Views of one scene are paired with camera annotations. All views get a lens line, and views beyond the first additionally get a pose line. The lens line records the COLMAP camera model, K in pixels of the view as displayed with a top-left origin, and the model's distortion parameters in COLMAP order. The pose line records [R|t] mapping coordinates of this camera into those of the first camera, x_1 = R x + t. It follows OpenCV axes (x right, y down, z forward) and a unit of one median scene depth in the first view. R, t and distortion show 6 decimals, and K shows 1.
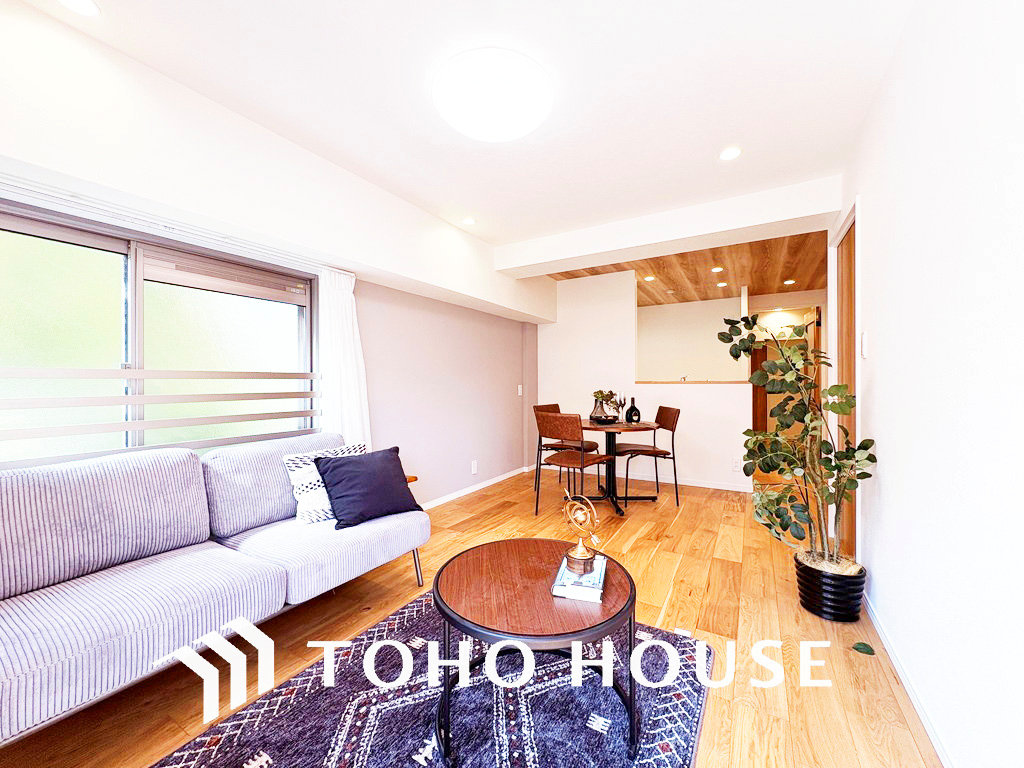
lens RADIAL K [[405.5, 0, 512.7], [0, 405.5, 381.5], [0, 0, 1]] dist [-0.002053, 0.000272]
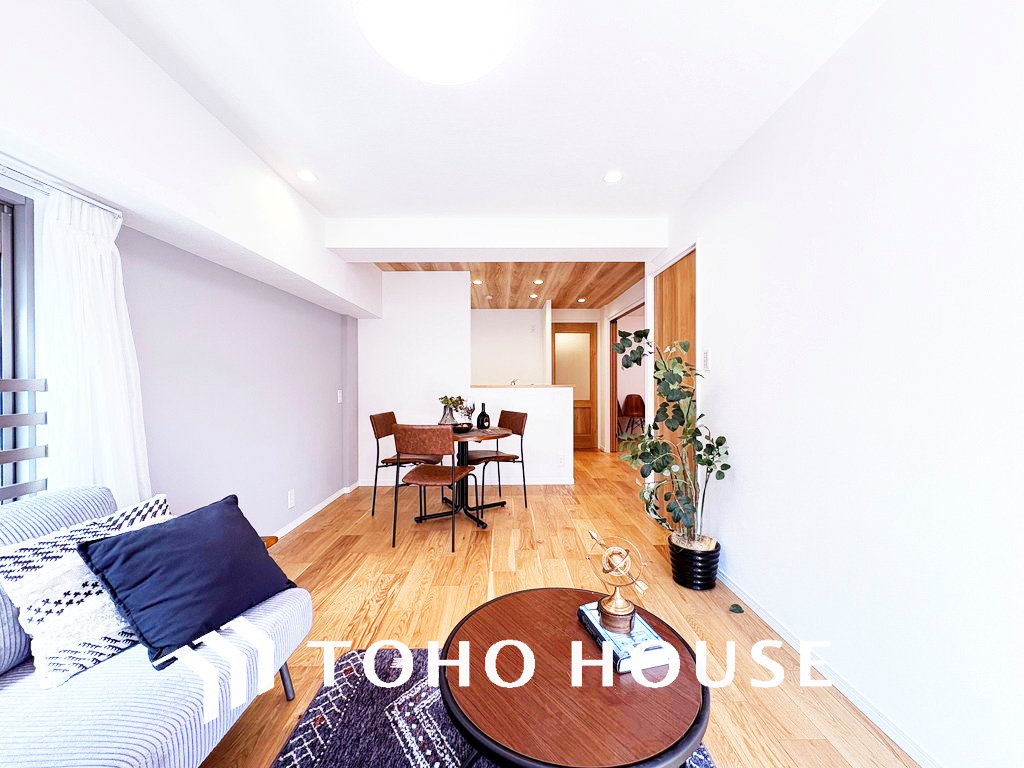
lens RADIAL K [[405.5, 0, 512.4], [0, 405.5, 381.3], [0, 0, 1]] dist [-0.002053, 0.000272]
pose [[0.850624, 0.000739, 0.525774, -0.194413], [-0.000862, 1.000000, -0.000010, -0.015784], [-0.525774, -0.000445, 0.850624, 0.173261]]
